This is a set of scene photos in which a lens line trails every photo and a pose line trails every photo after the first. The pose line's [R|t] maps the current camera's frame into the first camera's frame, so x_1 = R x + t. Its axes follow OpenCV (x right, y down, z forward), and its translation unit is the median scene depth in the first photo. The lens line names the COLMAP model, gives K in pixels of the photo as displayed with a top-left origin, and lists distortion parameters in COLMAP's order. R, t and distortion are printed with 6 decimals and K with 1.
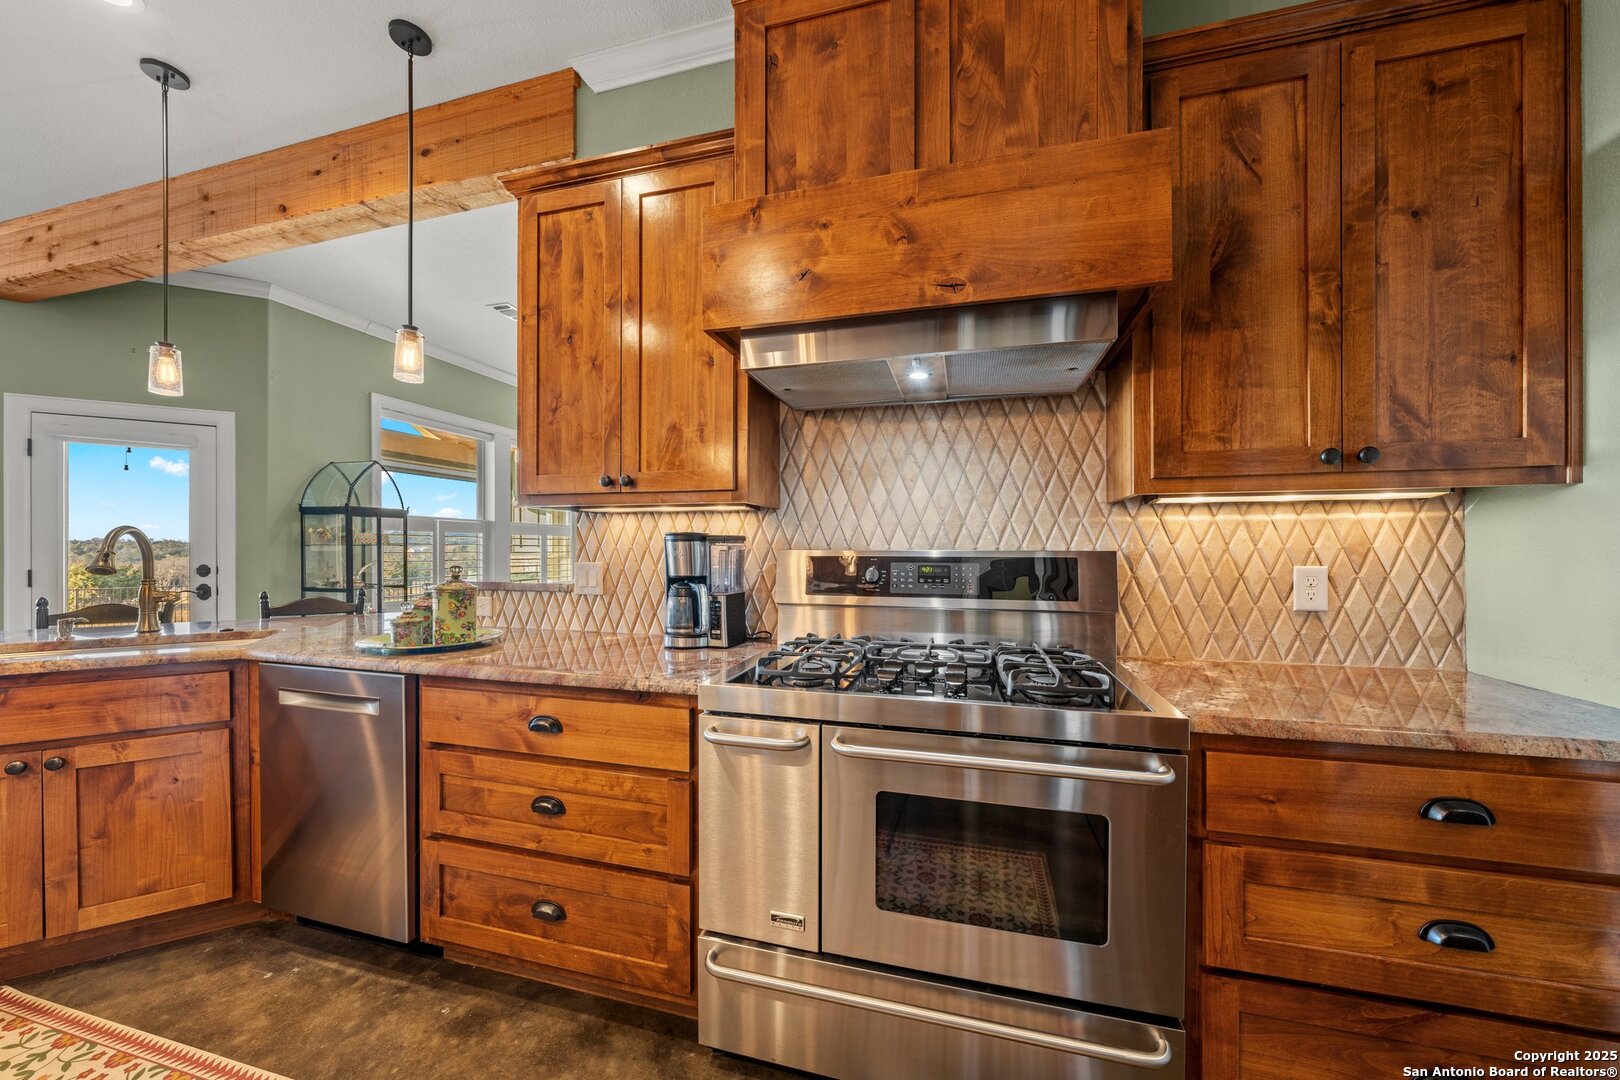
lens RADIAL K [[596.4, 0, 815.4], [0, 596.4, 545.1], [0, 0, 1]] dist [-0.001713, -0.000060]
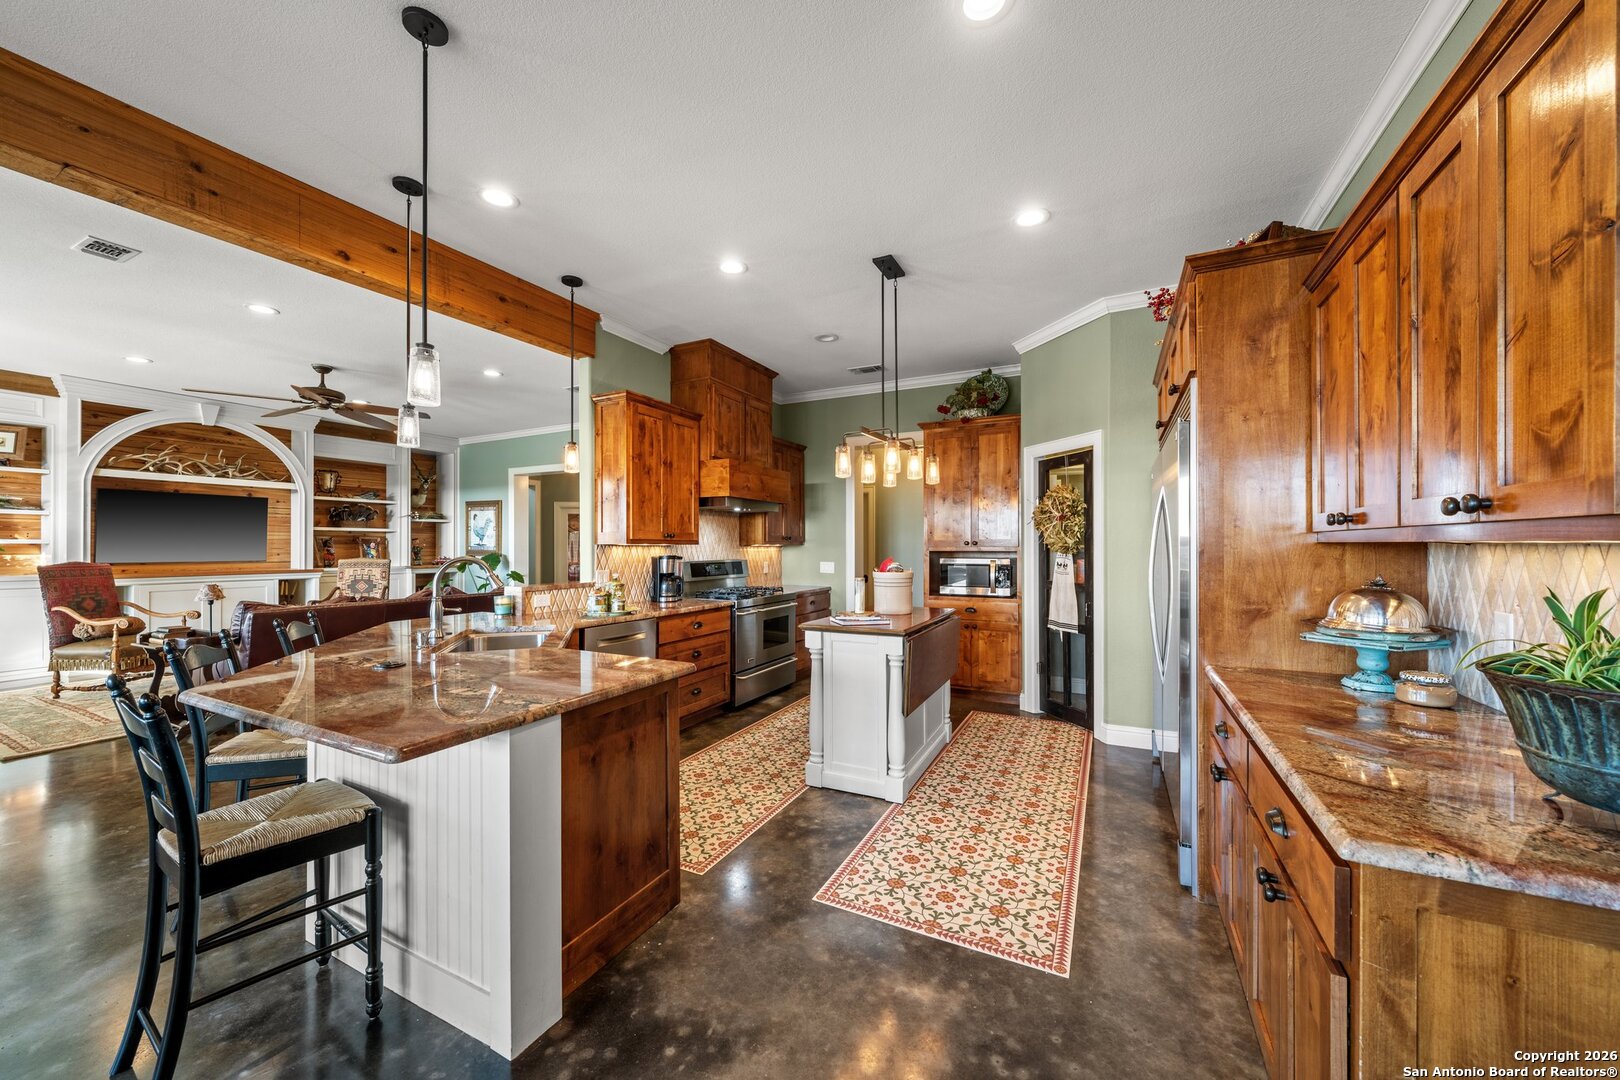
lens RADIAL K [[596.4, 0, 809.5], [0, 596.4, 544.5], [0, 0, 1]] dist [-0.001713, -0.000060]
pose [[0.180248, 0.003526, 0.983615, -2.589172], [0.000796, 0.999993, -0.003731, -0.057419], [-0.983621, 0.001455, 0.180243, -0.028203]]
